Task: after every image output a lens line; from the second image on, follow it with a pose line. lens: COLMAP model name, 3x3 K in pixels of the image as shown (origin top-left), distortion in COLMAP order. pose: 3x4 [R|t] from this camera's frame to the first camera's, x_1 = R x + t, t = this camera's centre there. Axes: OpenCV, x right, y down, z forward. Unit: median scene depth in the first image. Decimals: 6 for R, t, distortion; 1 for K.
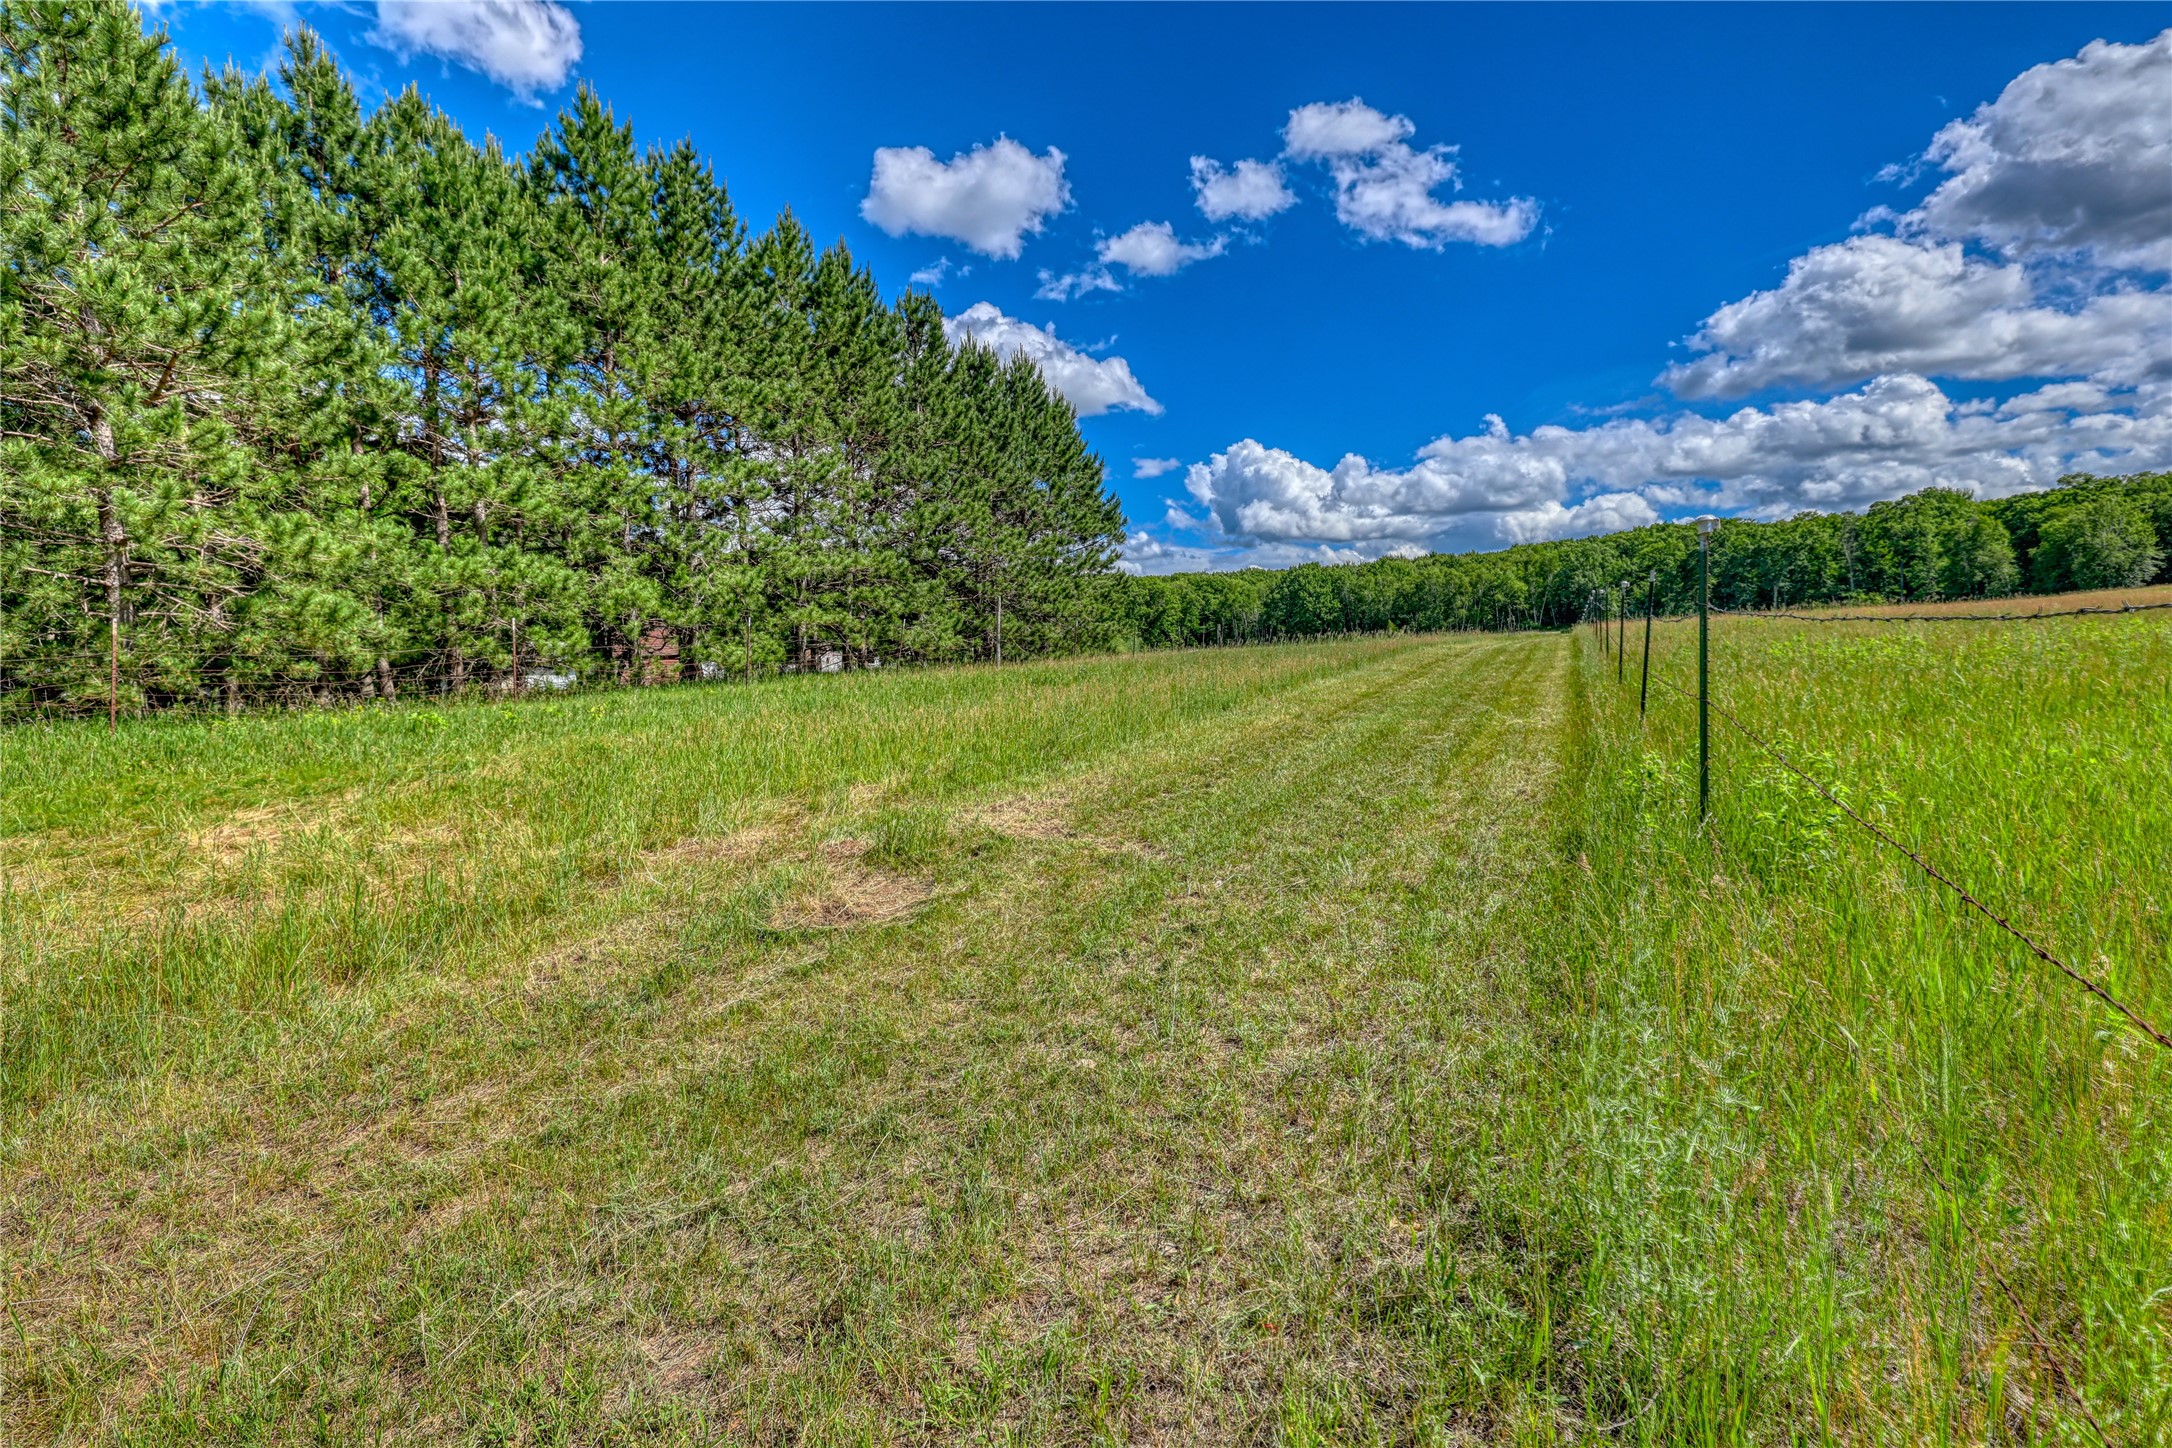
lens RADIAL K [[928.5, 0, 1086.0], [0, 928.5, 724.0], [0, 0, 1]] dist [0.013025, -0.000709]
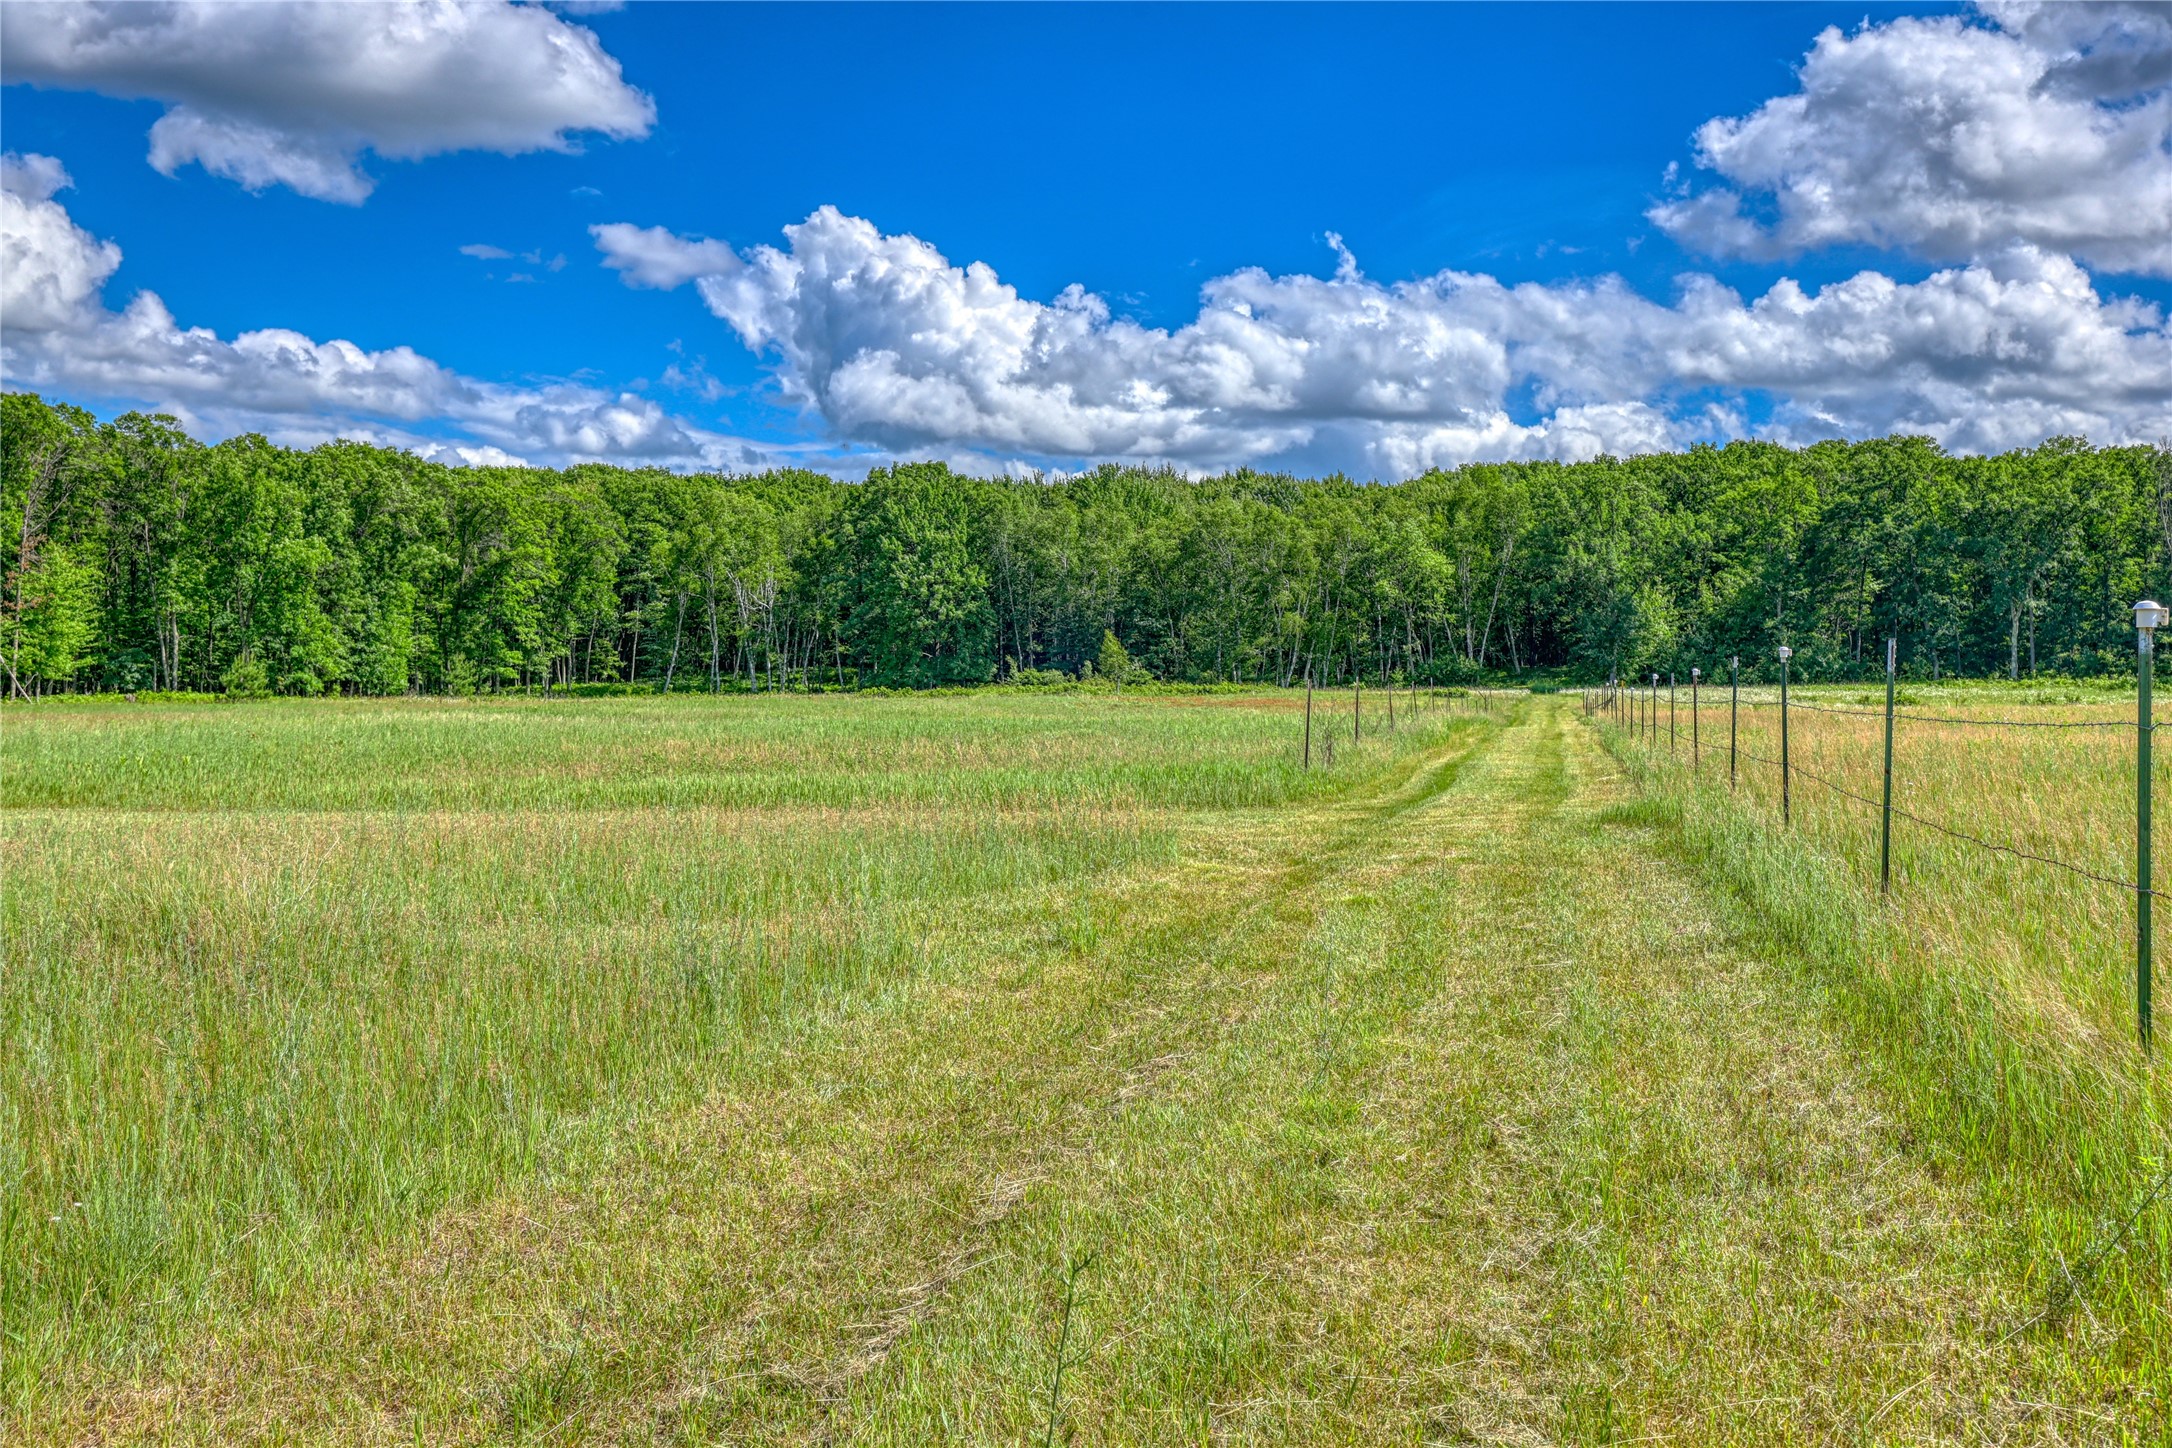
lens RADIAL K [[2089.1, 0, 1030.1], [0, 2089.1, 729.7], [0, 0, 1]] dist [-0.002572, -0.025381]
pose [[0.964440, 0.051107, 0.259314, 0.088296], [-0.037218, 0.997611, -0.058194, -0.024269], [-0.261668, 0.046473, 0.964038, 0.225919]]
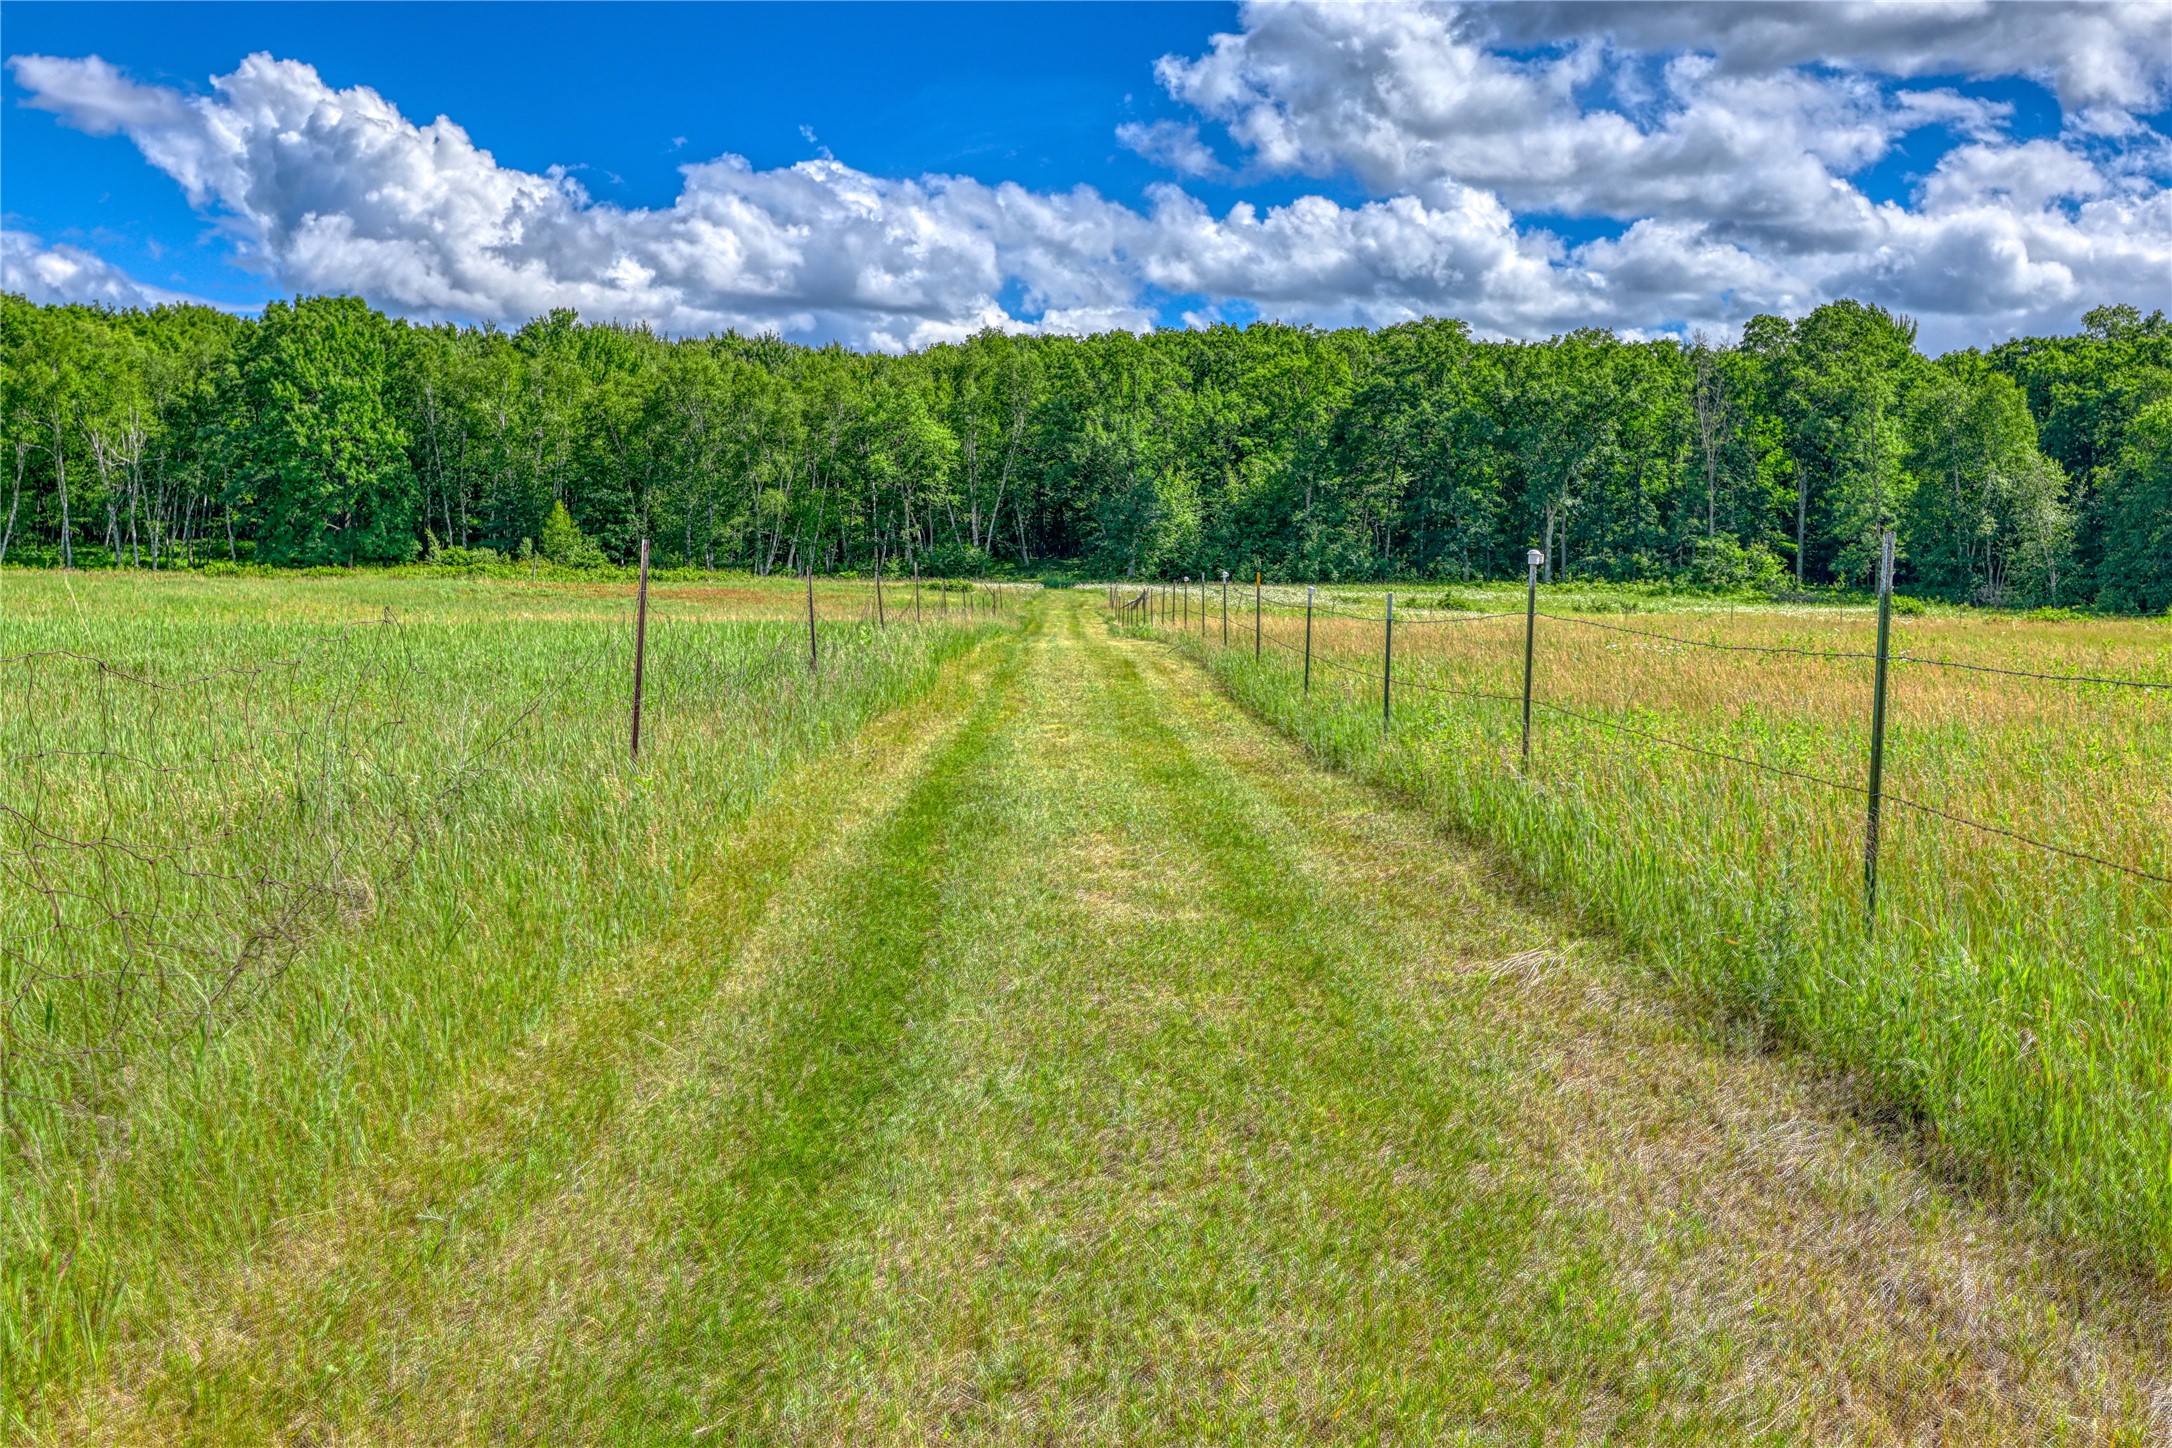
lens RADIAL K [[2089.1, 0, 1030.1], [0, 2089.1, 729.7], [0, 0, 1]] dist [-0.002572, -0.025381]
pose [[0.871687, 0.040626, 0.488377, 0.135931], [-0.037354, 0.999167, -0.016445, -0.032606], [-0.488638, -0.003908, 0.872478, 0.338902]]
